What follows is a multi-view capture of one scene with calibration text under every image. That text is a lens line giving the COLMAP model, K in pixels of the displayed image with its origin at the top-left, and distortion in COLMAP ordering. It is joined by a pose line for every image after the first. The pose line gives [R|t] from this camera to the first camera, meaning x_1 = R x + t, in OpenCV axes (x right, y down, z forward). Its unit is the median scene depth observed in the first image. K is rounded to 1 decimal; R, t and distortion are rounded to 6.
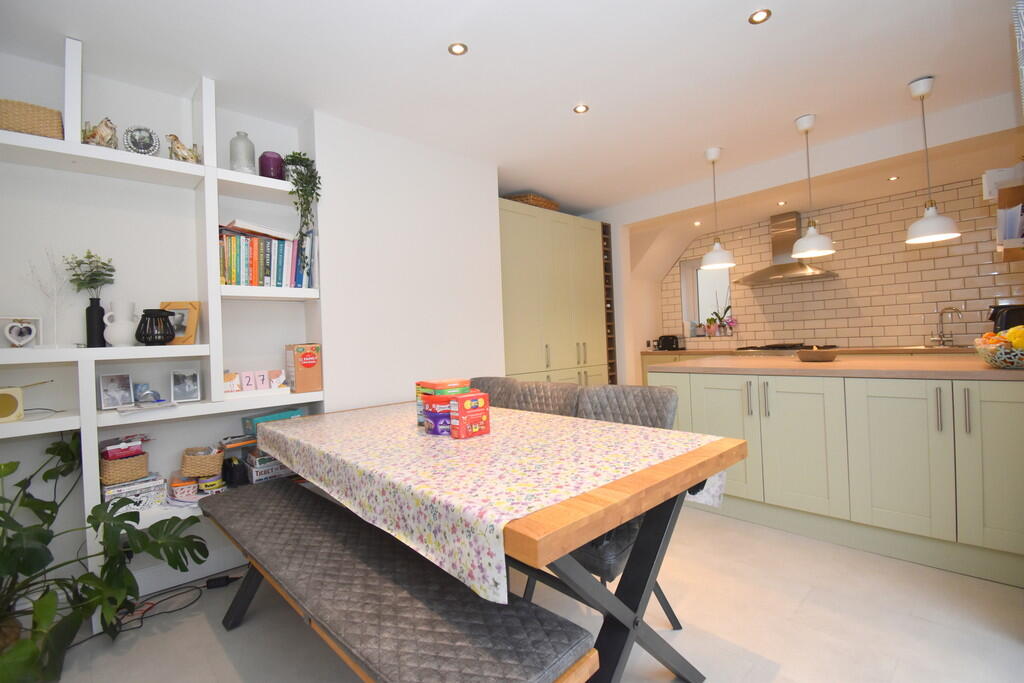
lens RADIAL K [[444.0, 0, 515.9], [0, 444.0, 338.1], [0, 0, 1]] dist [0.001894, -0.015410]
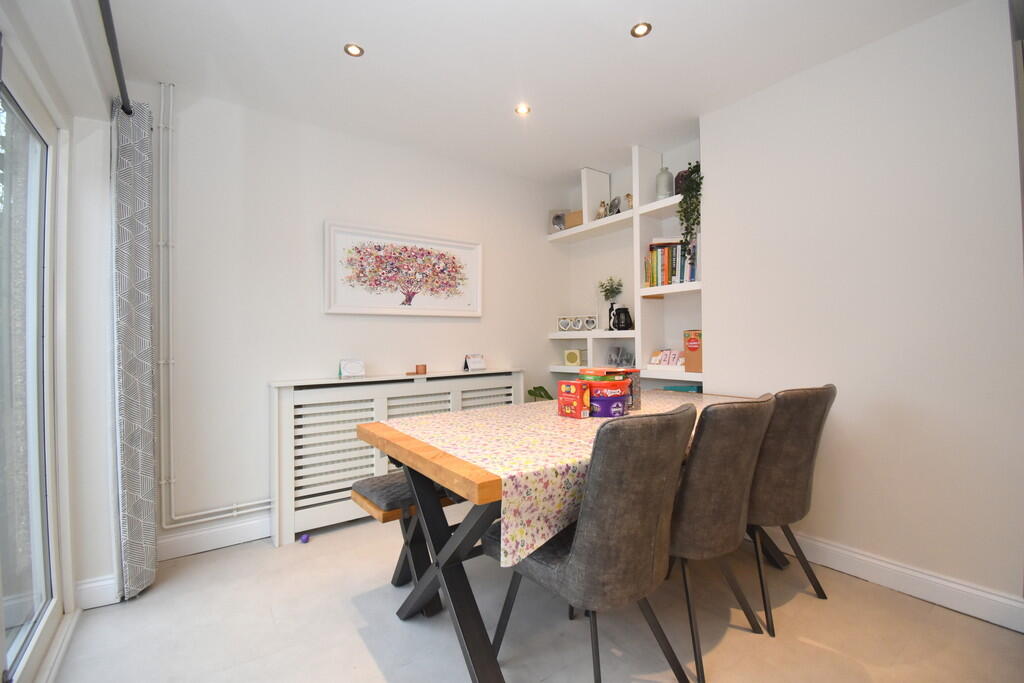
lens RADIAL K [[444.0, 0, 515.9], [0, 444.0, 338.1], [0, 0, 1]] dist [0.001894, -0.015410]
pose [[-0.125912, 0.039340, -0.991261, 0.847076], [0.025473, 0.999012, 0.036412, -0.023658], [0.991714, -0.020666, -0.126789, 0.808752]]
